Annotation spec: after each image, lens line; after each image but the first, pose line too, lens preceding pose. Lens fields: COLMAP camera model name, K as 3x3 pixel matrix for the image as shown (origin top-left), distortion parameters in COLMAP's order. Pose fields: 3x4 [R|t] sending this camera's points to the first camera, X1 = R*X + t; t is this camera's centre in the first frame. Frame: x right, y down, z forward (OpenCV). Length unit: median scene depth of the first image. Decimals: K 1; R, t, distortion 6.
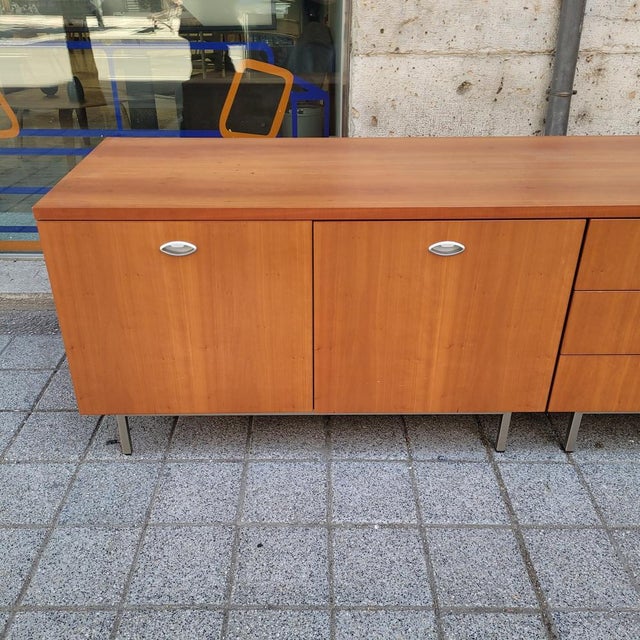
lens RADIAL K [[650.4, 0, 314.0], [0, 650.4, 309.6], [0, 0, 1]] dist [0.033726, 0.000000]
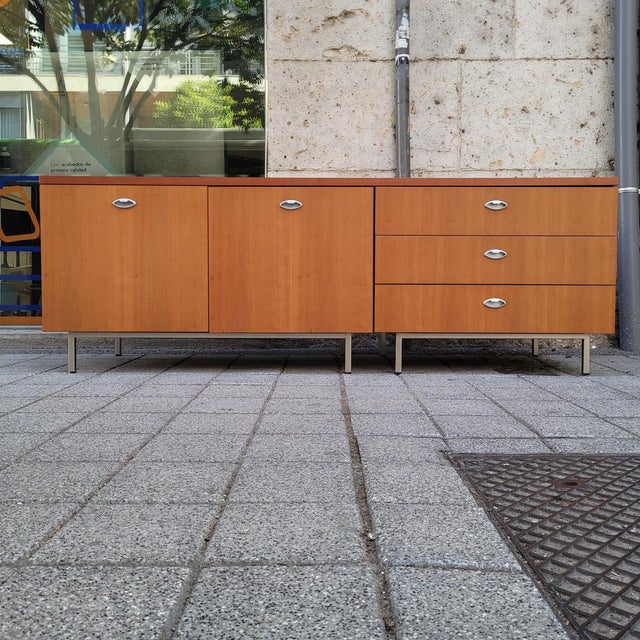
lens RADIAL K [[650.4, 0, 321.0], [0, 650.4, 301.7], [0, 0, 1]] dist [0.033726, 0.000000]
pose [[0.999981, 0.003063, -0.005368, 0.242827], [-0.005175, 0.889834, -0.456256, 0.722022], [0.003379, 0.456275, 0.889832, -0.276224]]
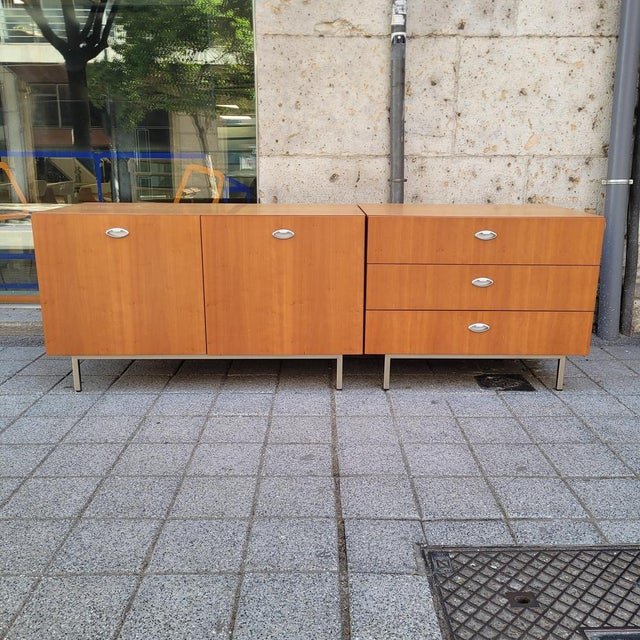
lens RADIAL K [[650.4, 0, 333.0], [0, 650.4, 318.6], [0, 0, 1]] dist [0.033726, 0.000000]
pose [[0.999774, 0.000601, 0.021264, 0.247751], [0.004951, 0.965576, -0.260072, 0.452486], [-0.020688, 0.260119, 0.965355, -0.444140]]
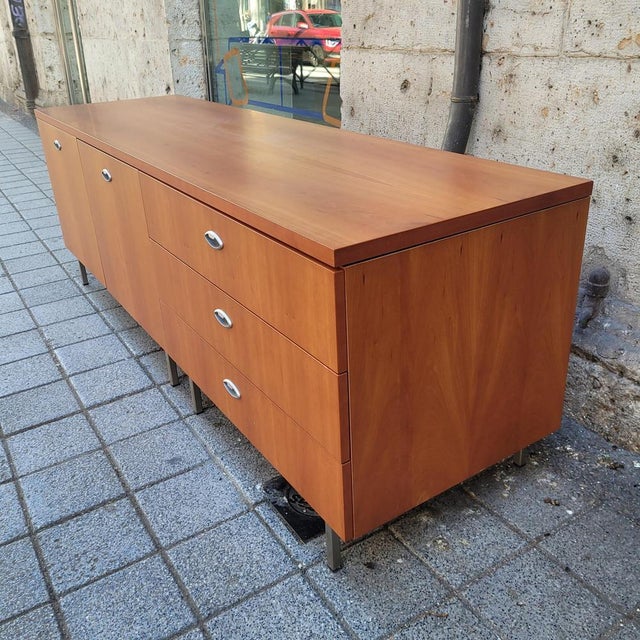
lens RADIAL K [[650.4, 0, 317.7], [0, 650.4, 306.9], [0, 0, 1]] dist [0.033726, 0.000000]
pose [[0.533351, 0.333267, -0.777477, 1.287623], [-0.370961, 0.918172, 0.139096, -0.161069], [0.760214, 0.214227, 0.613337, 0.485910]]
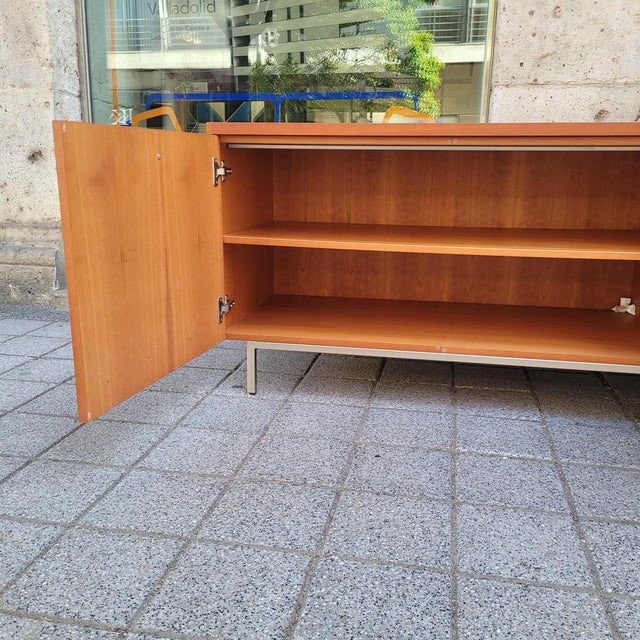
lens RADIAL K [[650.4, 0, 327.6], [0, 650.4, 311.8], [0, 0, 1]] dist [0.033726, 0.000000]
pose [[0.982650, 0.053608, -0.177555, 0.002049], [-0.100792, 0.957969, -0.268583, 0.366495], [0.155693, 0.281819, 0.946751, 0.030756]]
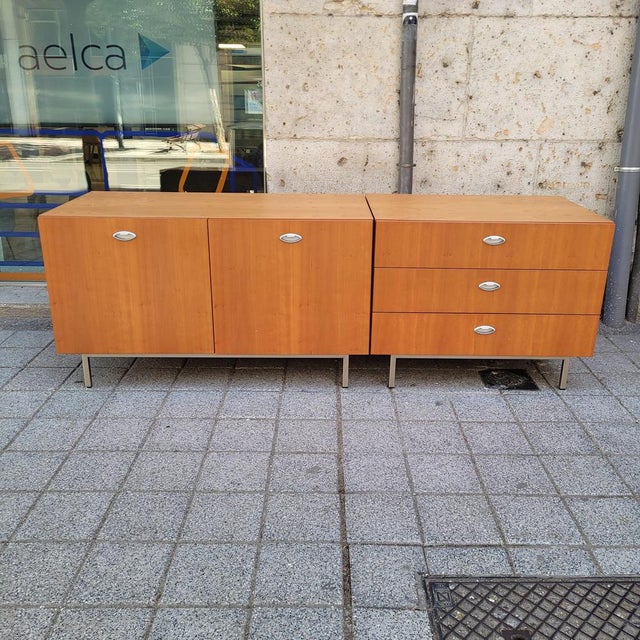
lens RADIAL K [[650.4, 0, 335.1], [0, 650.4, 308.1], [0, 0, 1]] dist [0.033726, 0.000000]
pose [[0.999848, 0.008098, 0.015432, 0.245465], [-0.005257, 0.984385, -0.175950, 0.307948], [-0.016616, 0.175842, 0.984278, -0.485478]]
